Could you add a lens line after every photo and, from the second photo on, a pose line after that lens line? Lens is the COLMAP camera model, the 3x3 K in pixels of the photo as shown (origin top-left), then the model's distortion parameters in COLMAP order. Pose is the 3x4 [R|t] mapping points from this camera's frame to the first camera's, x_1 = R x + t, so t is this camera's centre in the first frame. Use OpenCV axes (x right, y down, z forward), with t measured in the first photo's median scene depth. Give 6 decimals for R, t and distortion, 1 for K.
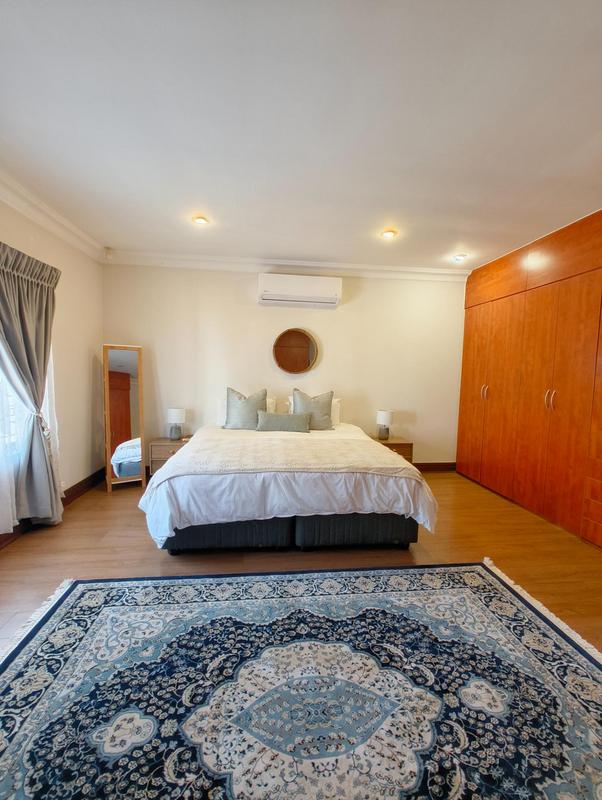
lens RADIAL K [[331.7, 0, 300.0], [0, 331.7, 400.6], [0, 0, 1]] dist [-0.001912, 0.000907]
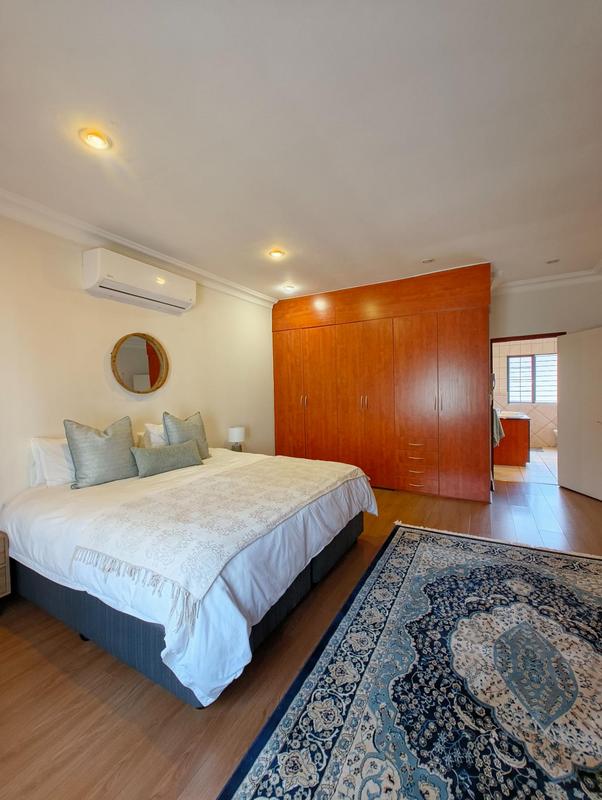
lens RADIAL K [[331.7, 0, 300.0], [0, 331.7, 400.6], [0, 0, 1]] dist [-0.001912, 0.000907]
pose [[0.585078, -0.058438, 0.808869, -0.807499], [0.101863, 0.994797, -0.001810, -0.052980], [-0.804554, 0.083453, 0.587986, 0.535624]]
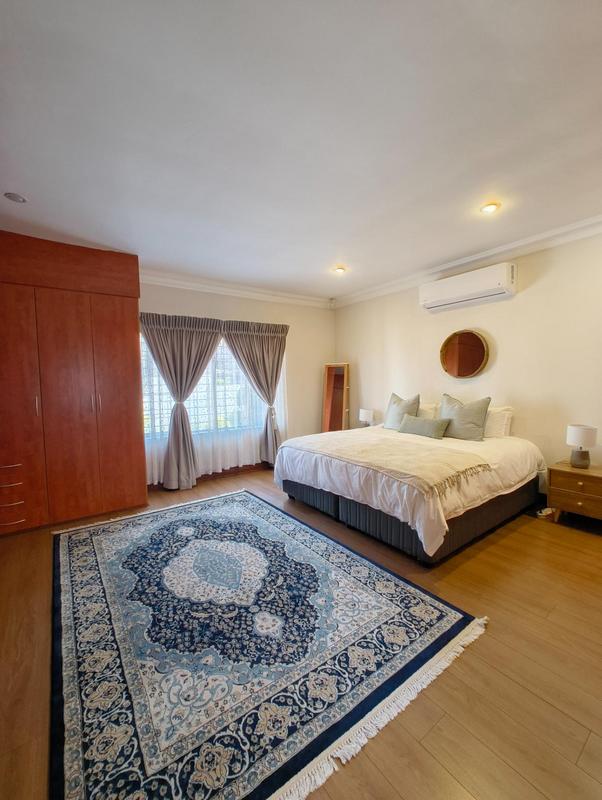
lens RADIAL K [[331.7, 0, 300.0], [0, 331.7, 400.6], [0, 0, 1]] dist [-0.001912, 0.000907]
pose [[0.493884, 0.020325, -0.869291, 1.112275], [-0.041771, 0.999127, -0.000372, 0.002268], [0.868524, 0.036495, 0.494301, 0.273340]]
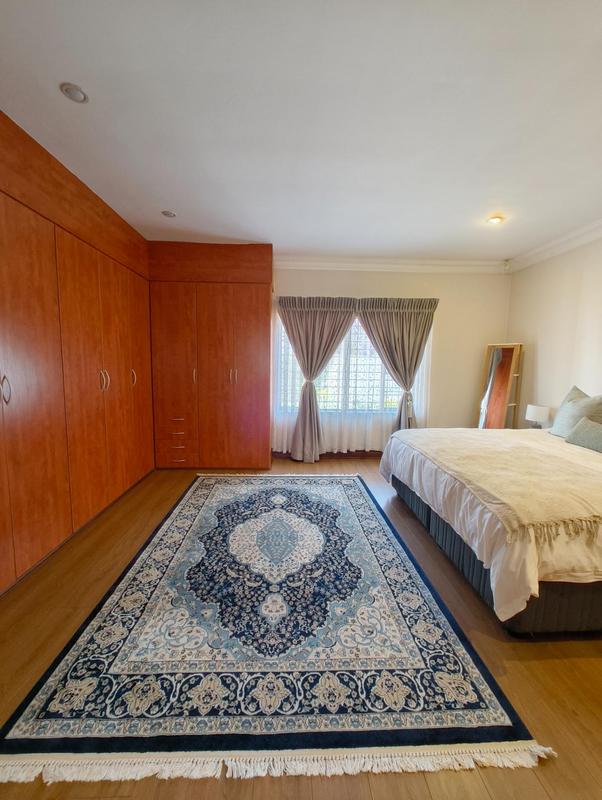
lens RADIAL K [[331.7, 0, 300.0], [0, 331.7, 400.6], [0, 0, 1]] dist [-0.001912, 0.000907]
pose [[-0.069996, 0.090437, -0.993439, 1.126510], [-0.098076, 0.990433, 0.097074, -0.029120], [0.992714, 0.104227, -0.060456, 0.697845]]
